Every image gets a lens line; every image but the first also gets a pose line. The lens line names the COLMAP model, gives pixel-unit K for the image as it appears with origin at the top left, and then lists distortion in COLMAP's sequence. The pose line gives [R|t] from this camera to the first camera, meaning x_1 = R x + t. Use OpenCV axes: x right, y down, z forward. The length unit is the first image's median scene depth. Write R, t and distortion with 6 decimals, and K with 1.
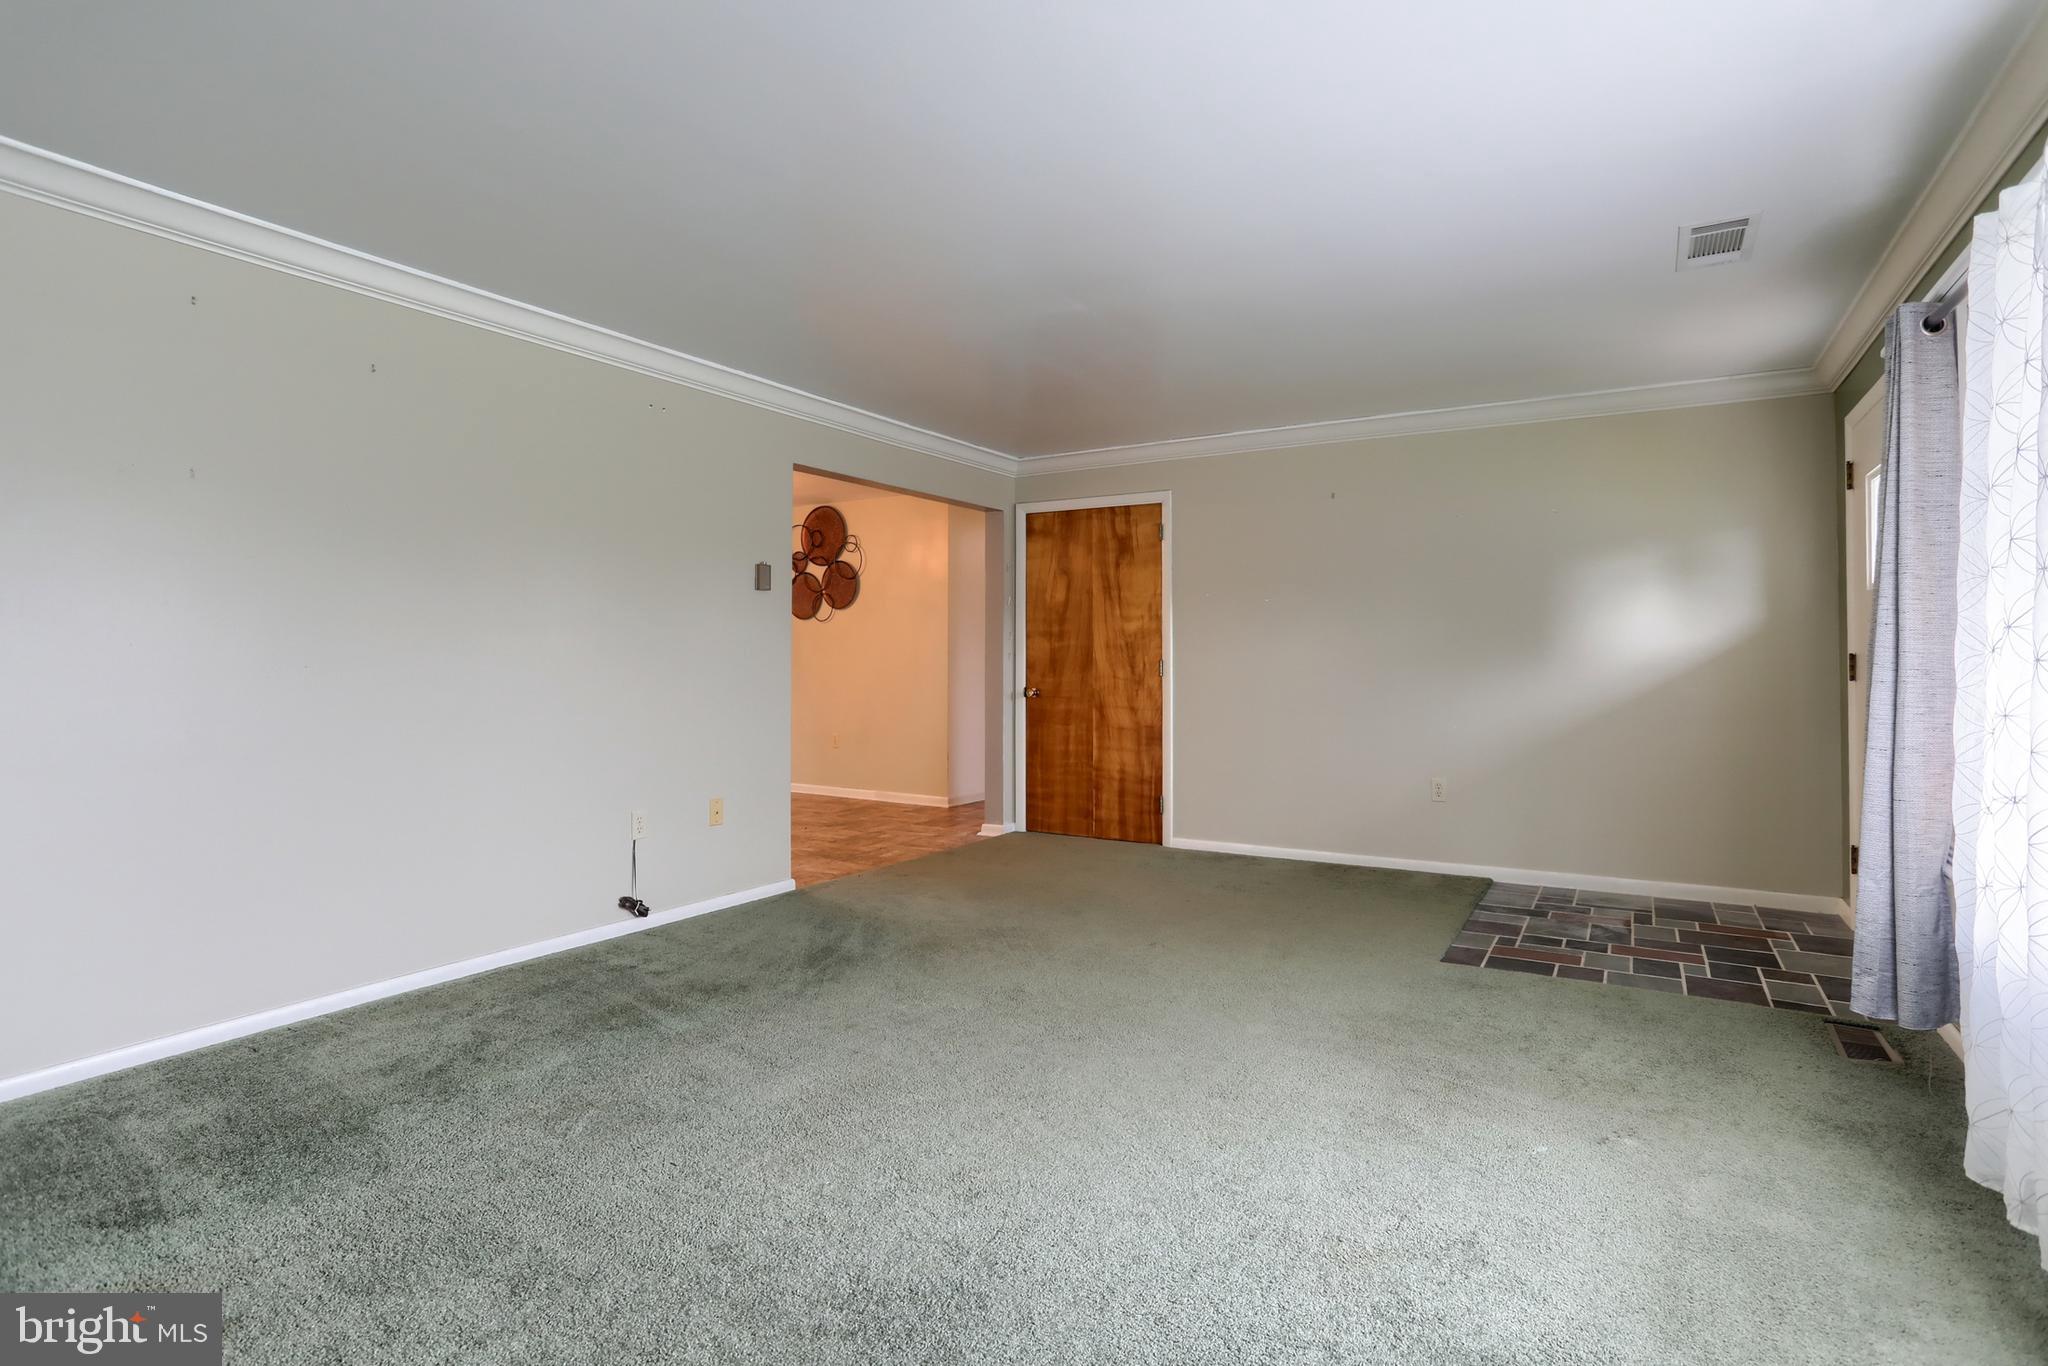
lens RADIAL K [[1044.2, 0, 1024.0], [0, 1044.2, 635.1], [0, 0, 1]] dist [-0.001217, -0.000036]
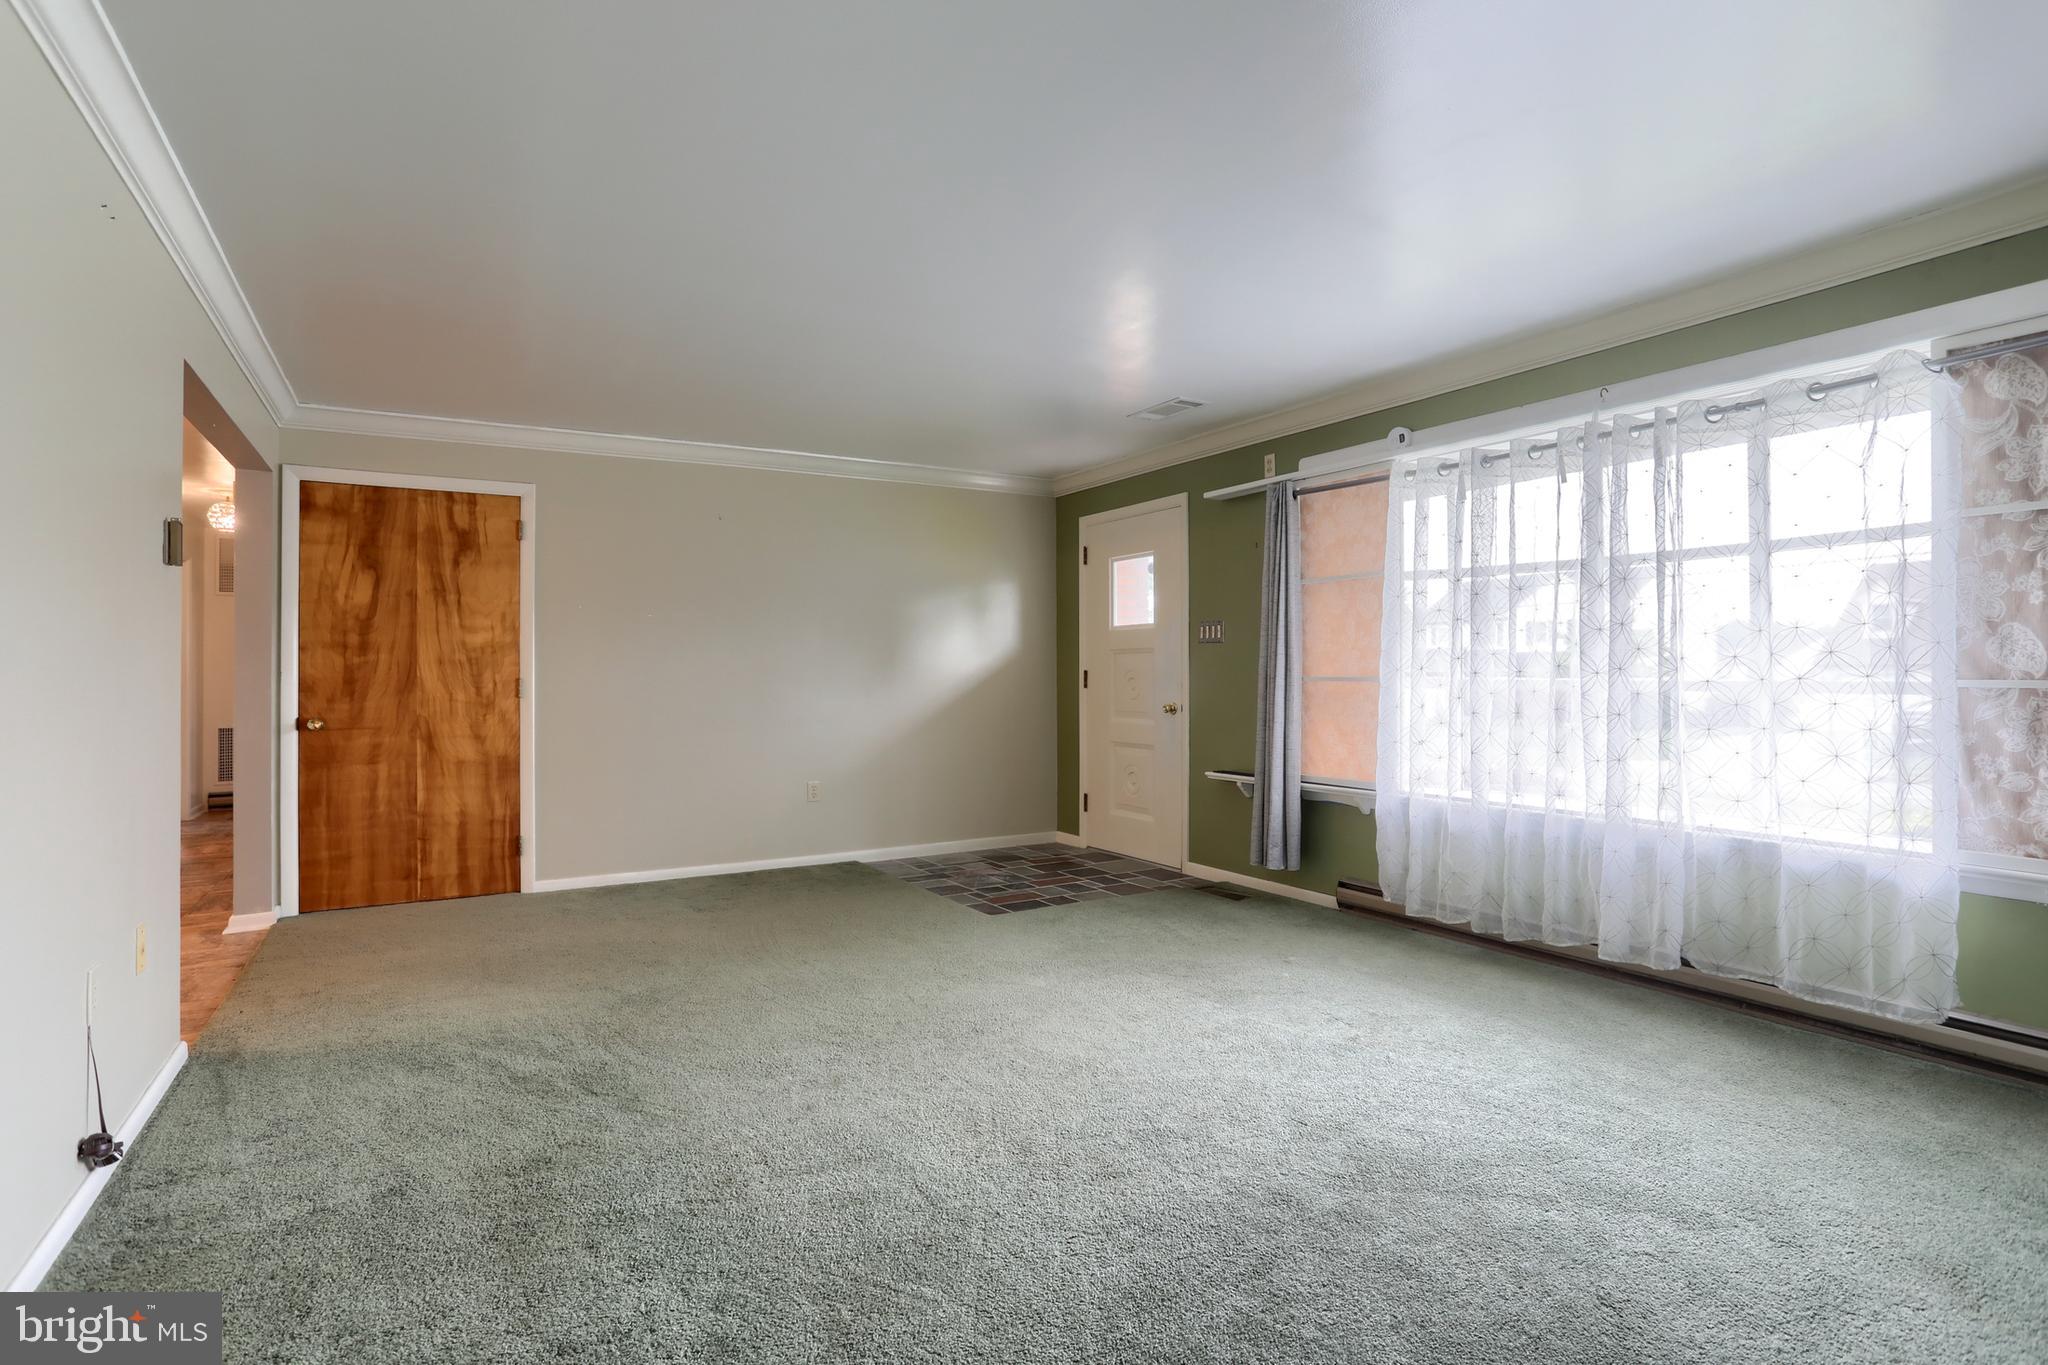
lens RADIAL K [[1039.0, 0, 1032.1], [0, 1039.0, 664.9], [0, 0, 1]] dist [-0.054428, 0.031922]
pose [[0.468963, 0.004294, 0.883207, -0.404385], [-0.013156, 0.999911, 0.002124, 0.004880], [-0.883120, -0.012615, 0.468978, 0.220895]]
